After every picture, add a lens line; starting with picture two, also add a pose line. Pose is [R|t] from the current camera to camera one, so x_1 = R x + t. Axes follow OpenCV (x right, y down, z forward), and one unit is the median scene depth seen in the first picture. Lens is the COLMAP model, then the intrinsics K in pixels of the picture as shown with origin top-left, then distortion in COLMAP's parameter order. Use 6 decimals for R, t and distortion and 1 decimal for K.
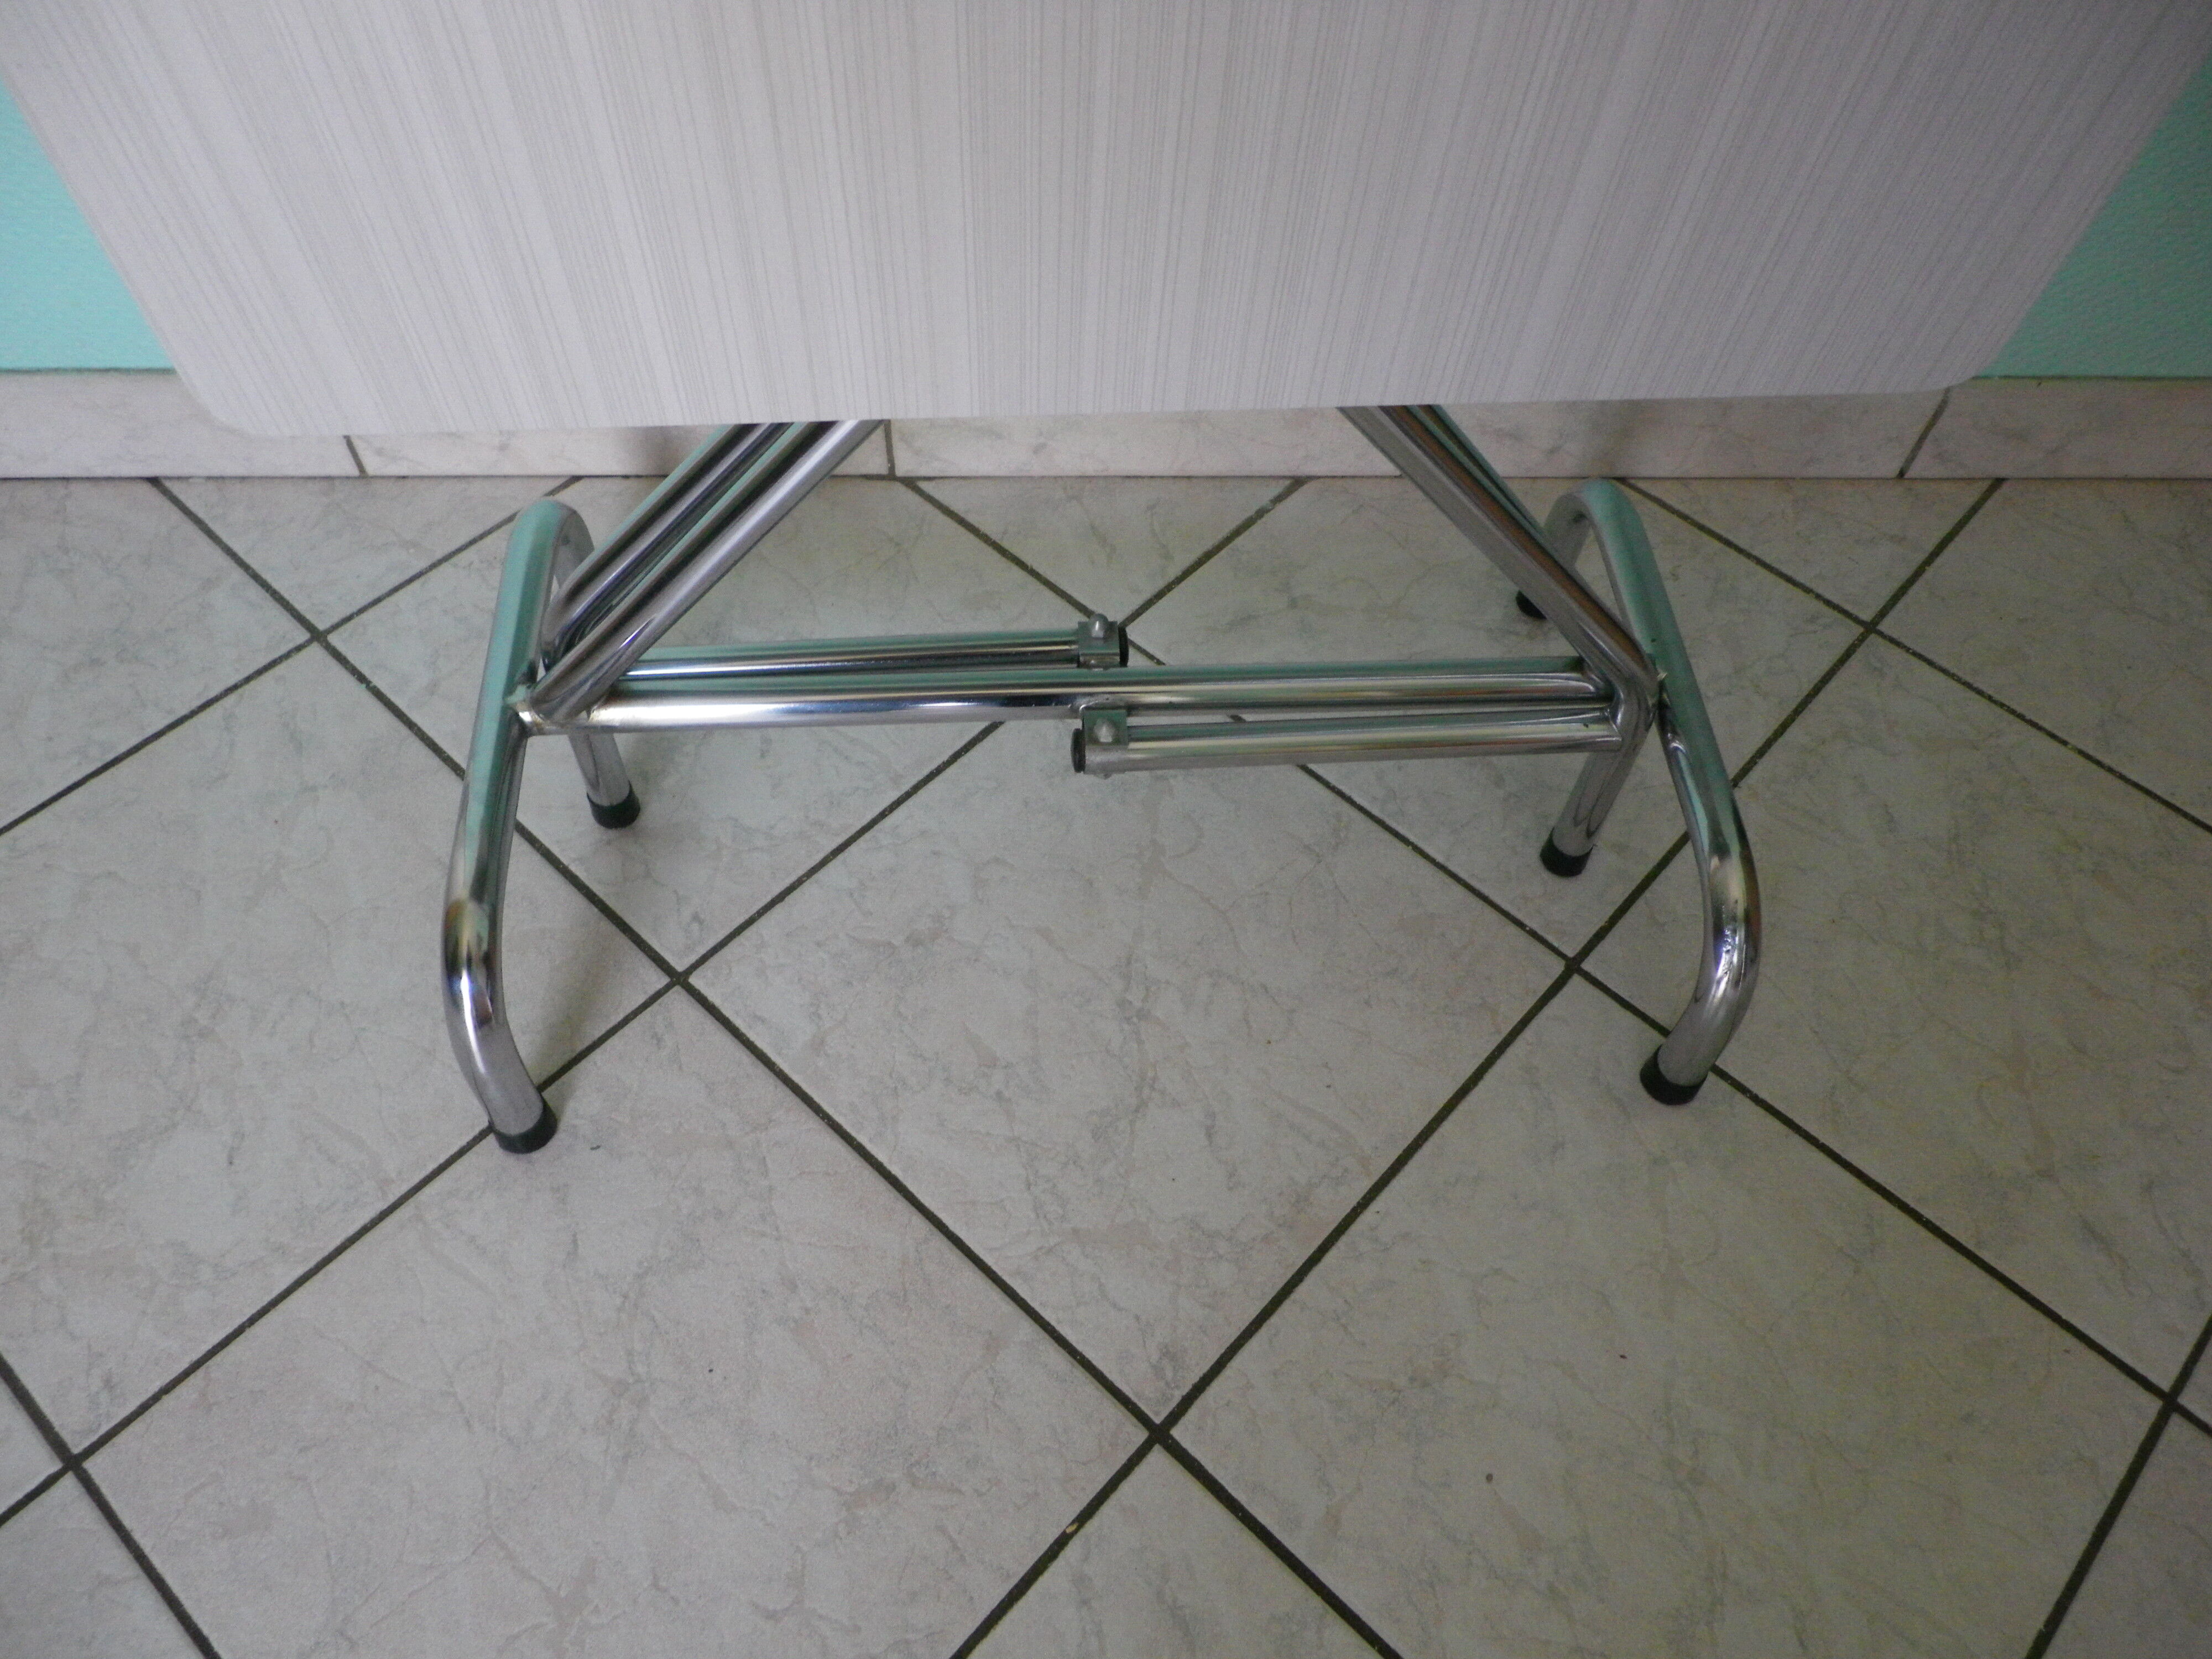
lens RADIAL K [[1698.2, 0, 1107.9], [0, 1698.2, 812.0], [0, 0, 1]] dist [-0.011440, 0.006395]
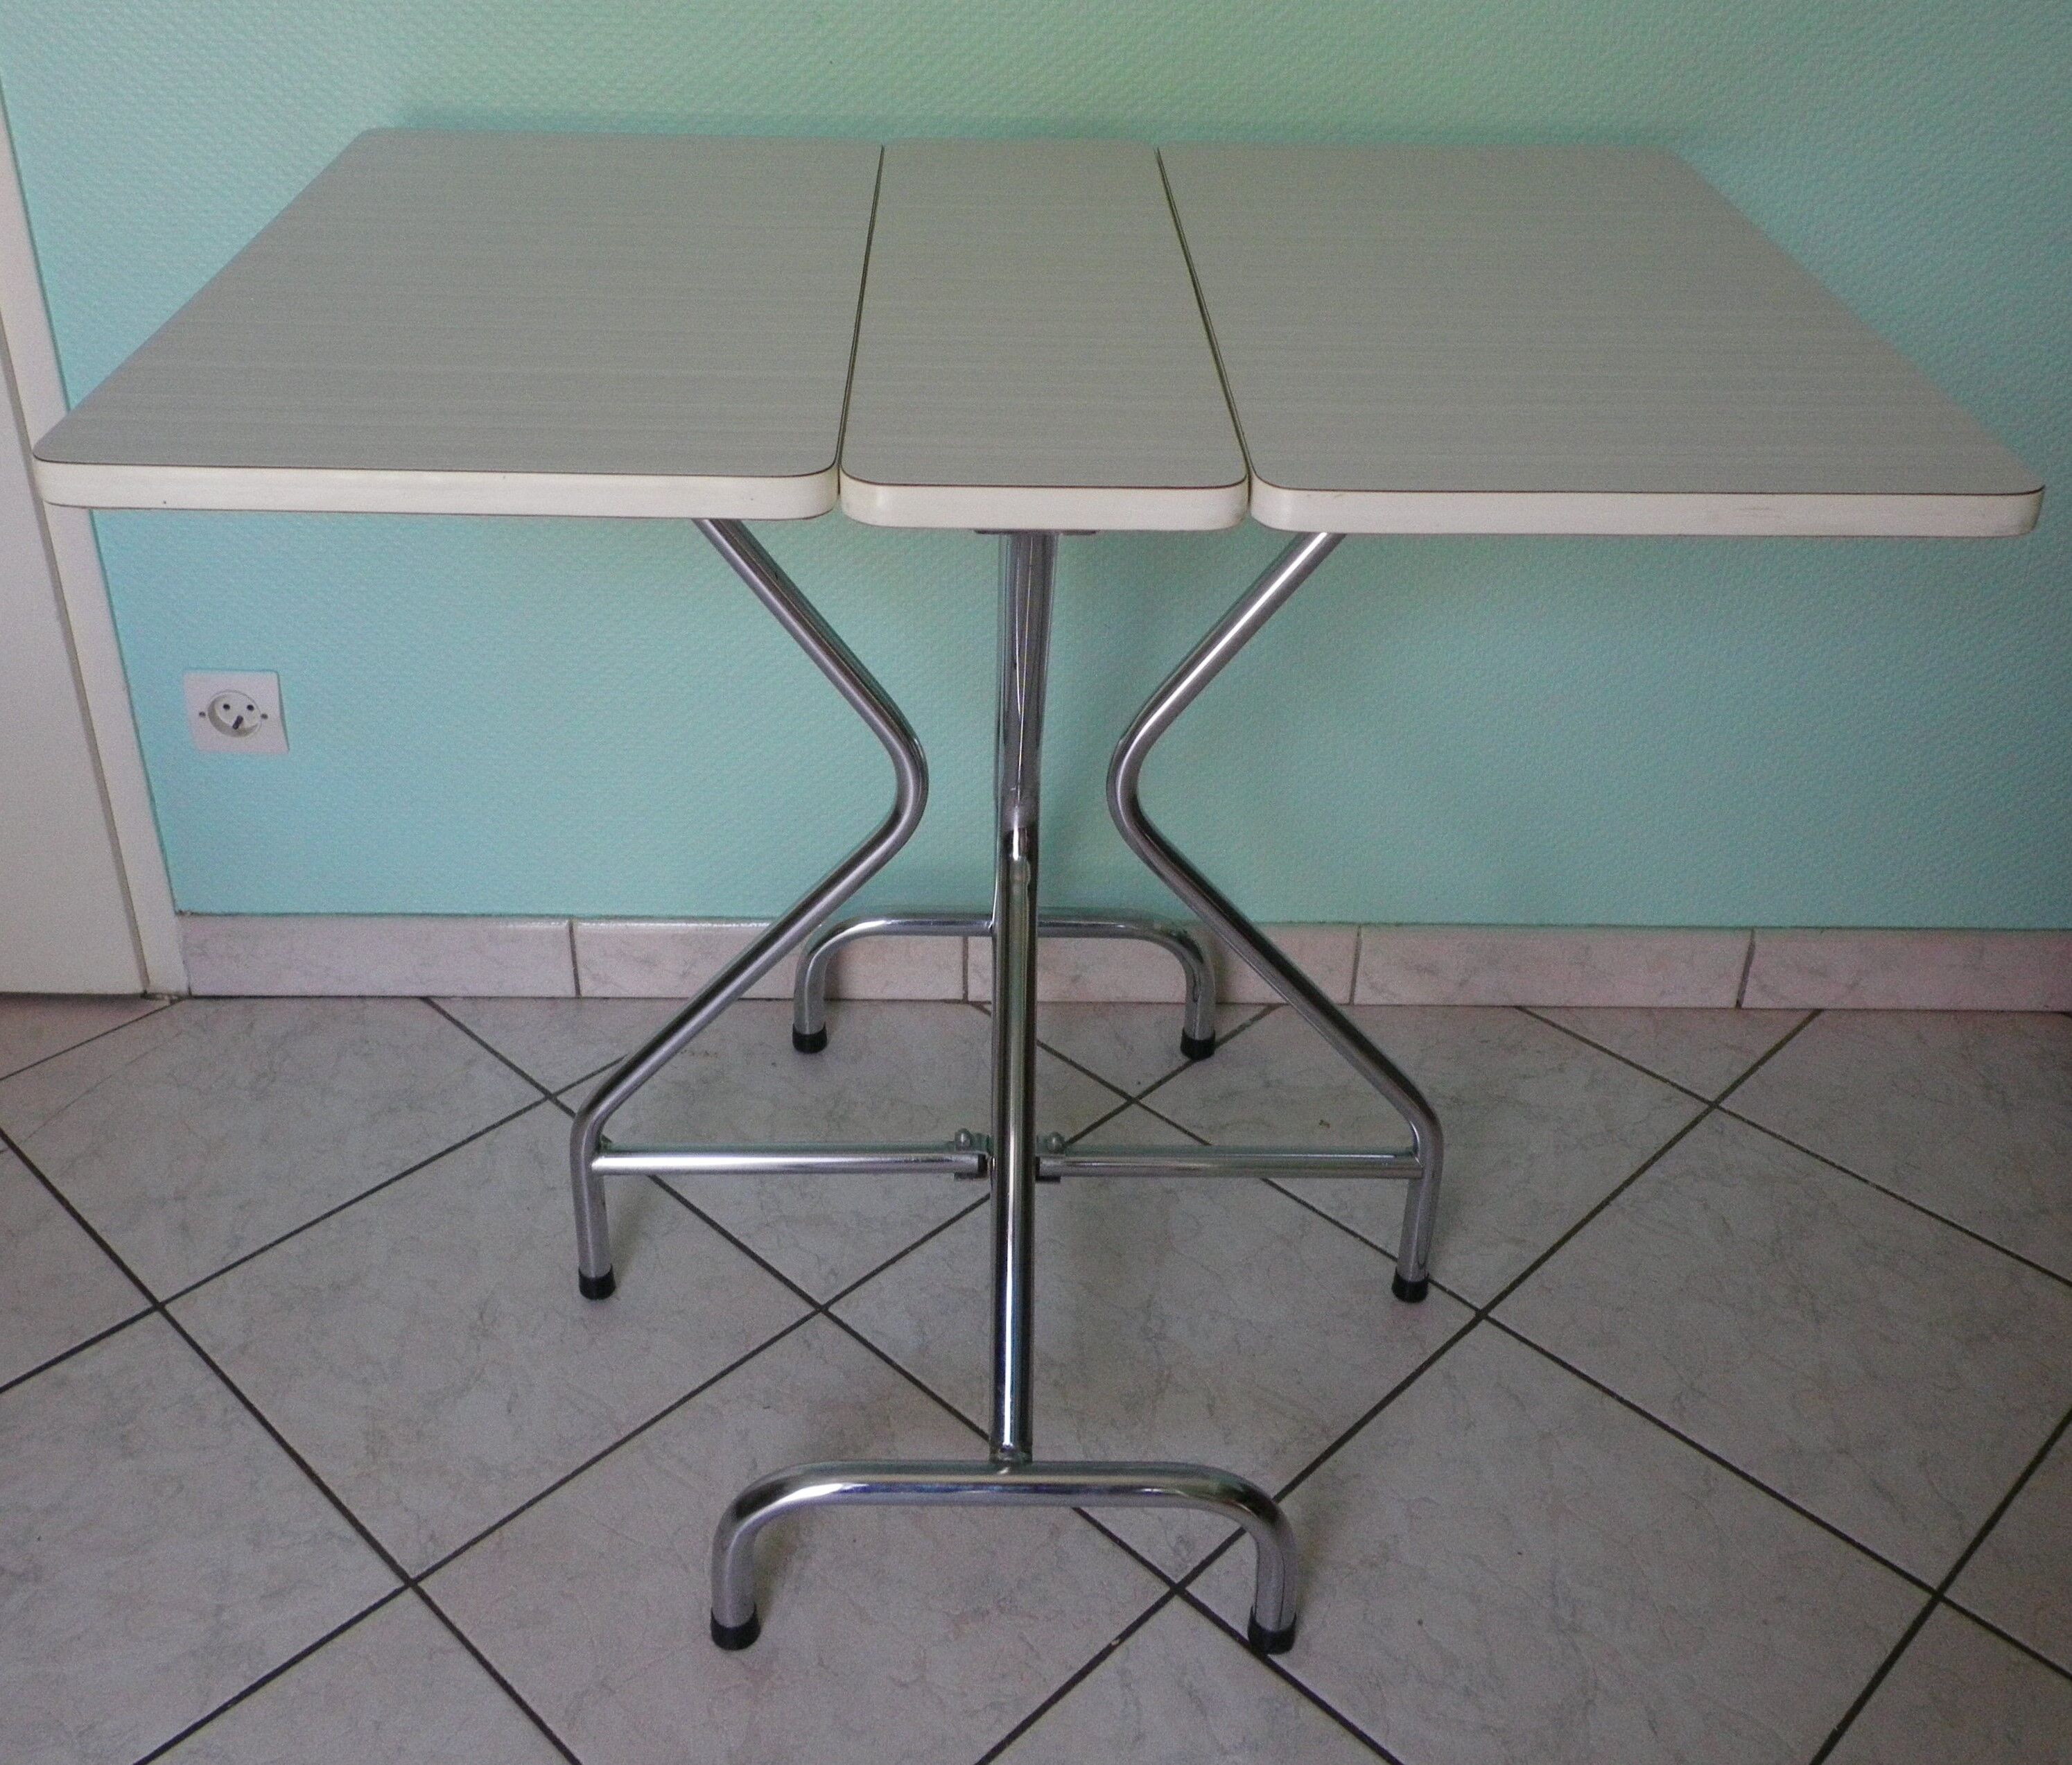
lens RADIAL K [[2139.6, 0, 992.5], [0, 2139.6, 730.1], [0, 0, 1]] dist [-0.007600, 0.000000]
pose [[0.998784, -0.005068, -0.049035, -0.028036], [-0.016963, 0.898625, -0.438389, 0.448636], [0.046285, 0.438688, 0.897447, -0.779058]]
